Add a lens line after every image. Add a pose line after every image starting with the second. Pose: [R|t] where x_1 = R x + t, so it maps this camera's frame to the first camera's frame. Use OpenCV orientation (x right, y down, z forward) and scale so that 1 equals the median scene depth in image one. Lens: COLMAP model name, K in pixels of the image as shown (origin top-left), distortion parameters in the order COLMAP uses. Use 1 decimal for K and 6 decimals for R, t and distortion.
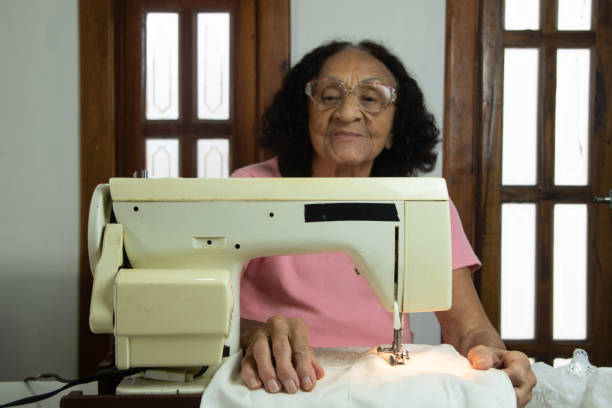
lens RADIAL K [[728.9, 0, 306.0], [0, 728.9, 204.0], [0, 0, 1]] dist [0.032929, 0.044314]
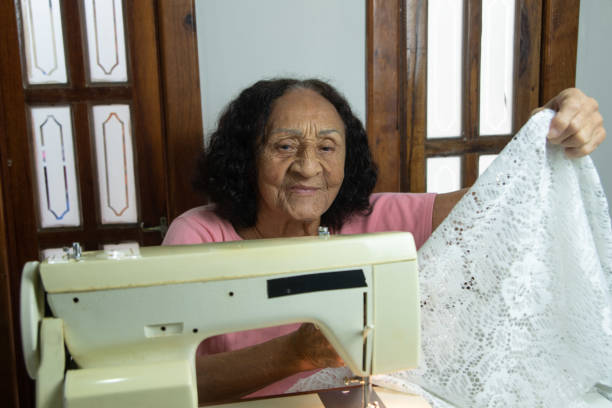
lens RADIAL K [[778.7, 0, 306.0], [0, 778.7, 204.0], [0, 0, 1]] dist [0.027171, 0.082685]
pose [[0.986555, -0.060315, 0.151891, -0.045803], [0.034151, 0.984970, 0.169314, -0.122341], [-0.159820, -0.161851, 0.973787, 0.029638]]
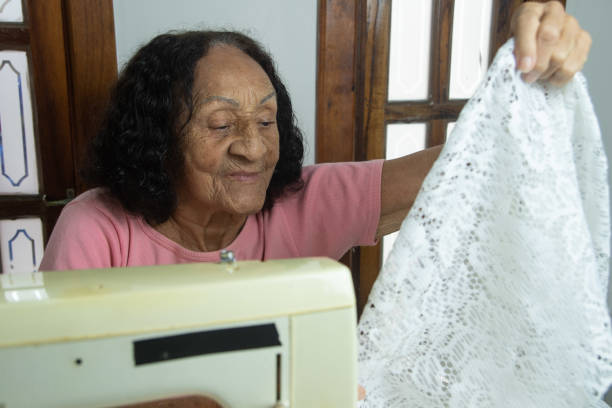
lens RADIAL K [[778.7, 0, 306.0], [0, 778.7, 204.0], [0, 0, 1]] dist [0.027171, 0.082685]
pose [[0.980737, -0.049497, 0.188956, 0.011101], [0.001329, 0.969030, 0.246940, -0.133017], [-0.195326, -0.241932, 0.950430, 0.175049]]
